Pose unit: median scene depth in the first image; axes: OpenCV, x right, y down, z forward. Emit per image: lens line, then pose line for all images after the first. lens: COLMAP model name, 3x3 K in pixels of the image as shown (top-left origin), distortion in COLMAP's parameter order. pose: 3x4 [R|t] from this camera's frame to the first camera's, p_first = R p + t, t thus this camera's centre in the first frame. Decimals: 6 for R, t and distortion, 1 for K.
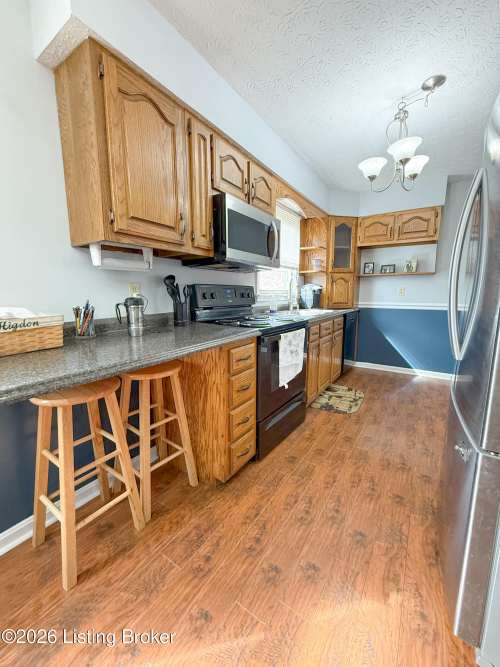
lens RADIAL K [[263.4, 0, 249.7], [0, 263.4, 330.6], [0, 0, 1]] dist [-0.000110, -0.000085]
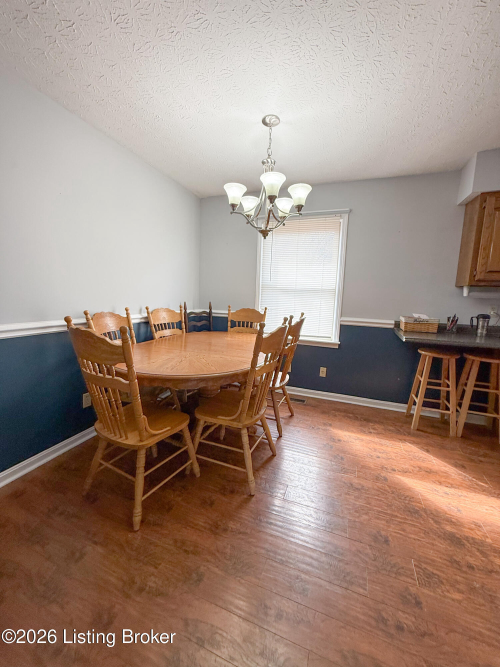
lens RADIAL K [[263.4, 0, 250.1], [0, 263.4, 329.5], [0, 0, 1]] dist [-0.000110, -0.000085]
pose [[0.232800, 0.136561, -0.962889, 0.931368], [-0.173369, 0.980060, 0.097080, 0.075084], [0.956947, 0.144335, 0.251833, -0.942915]]
